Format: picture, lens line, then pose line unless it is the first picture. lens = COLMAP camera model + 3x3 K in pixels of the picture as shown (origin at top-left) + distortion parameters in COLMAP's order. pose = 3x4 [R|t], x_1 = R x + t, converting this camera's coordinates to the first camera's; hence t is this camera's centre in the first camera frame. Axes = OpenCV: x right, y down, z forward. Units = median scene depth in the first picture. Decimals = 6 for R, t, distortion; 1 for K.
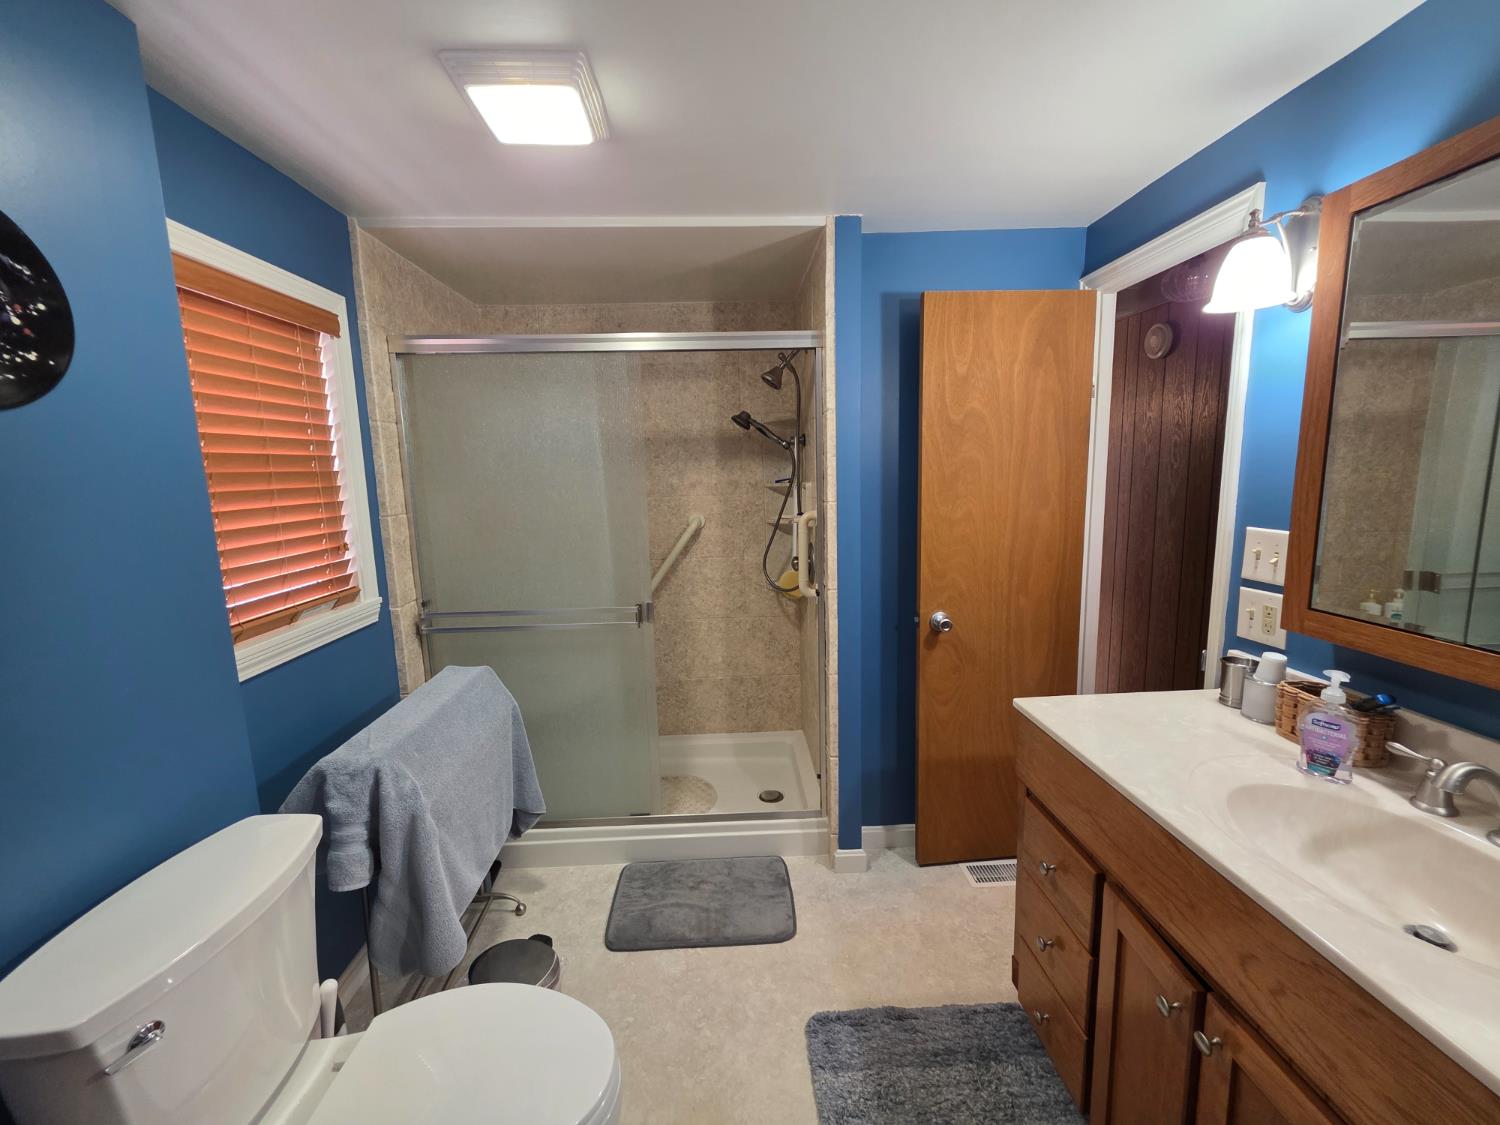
lens RADIAL K [[596.9, 0, 751.5], [0, 596.9, 555.5], [0, 0, 1]] dist [0.004684, -0.000984]
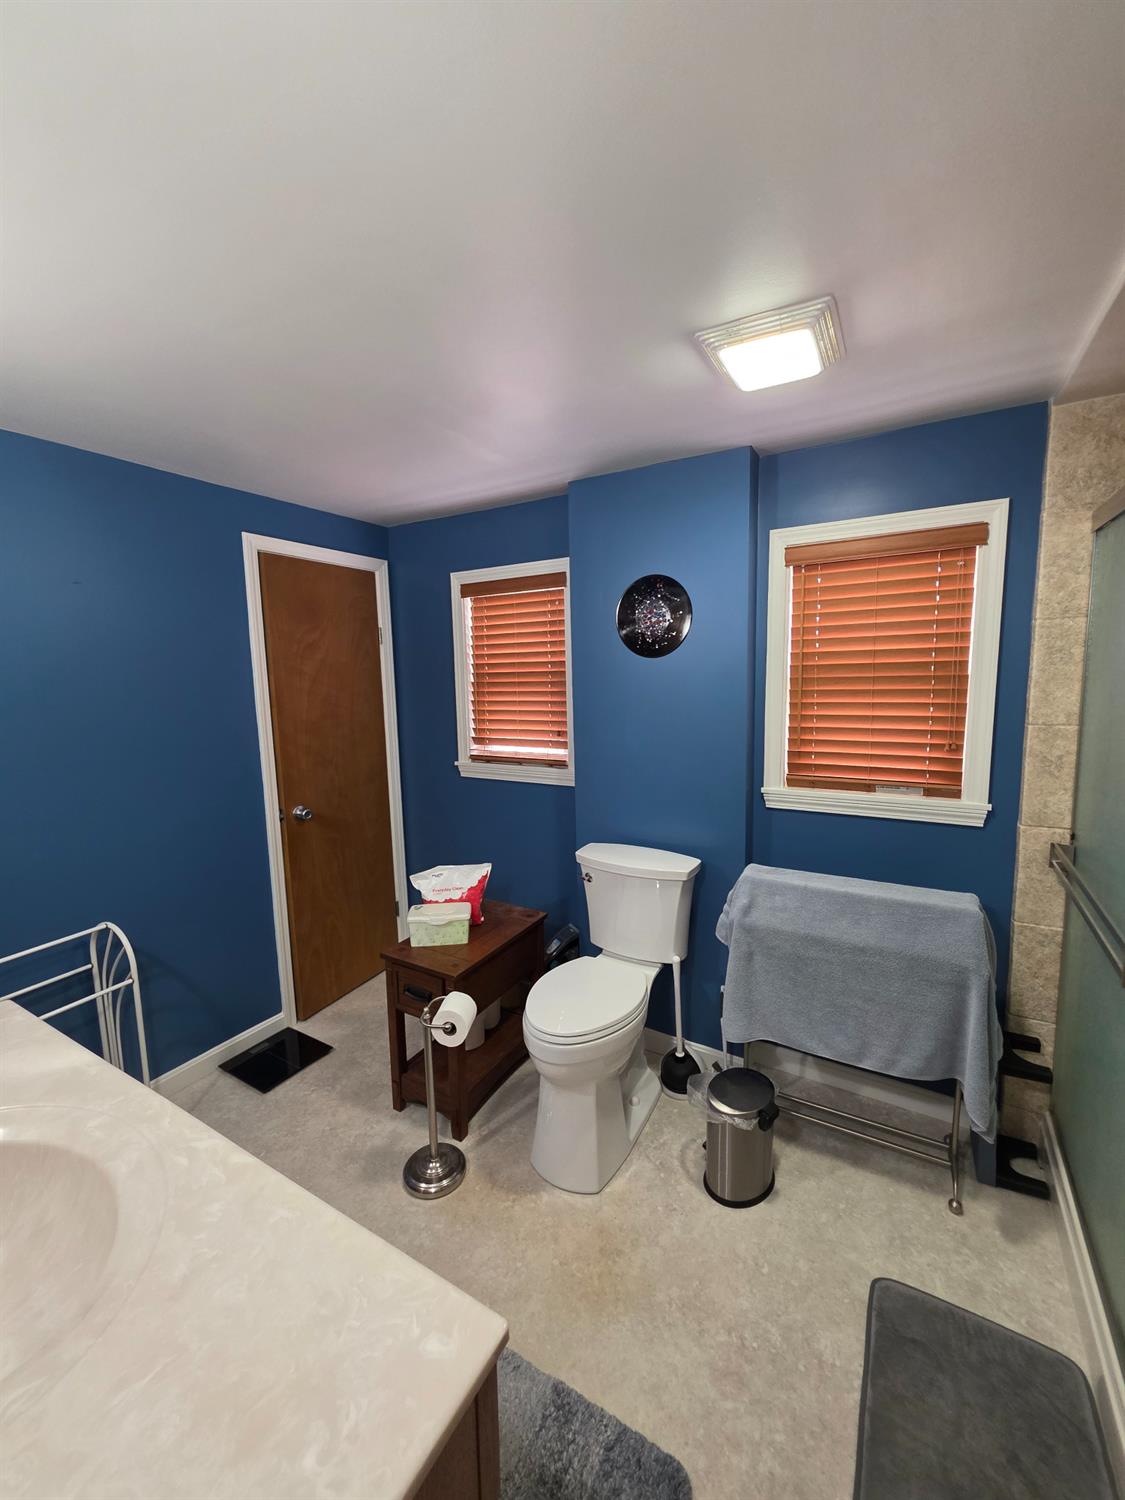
lens RADIAL K [[596.9, 0, 567.3], [0, 596.9, 746.2], [0, 0, 1]] dist [0.004684, -0.000984]
pose [[-0.547921, 0.131655, -0.826105, 0.597889], [-0.091863, 0.972095, 0.215851, -0.185701], [0.831471, 0.194158, -0.520537, 1.007185]]
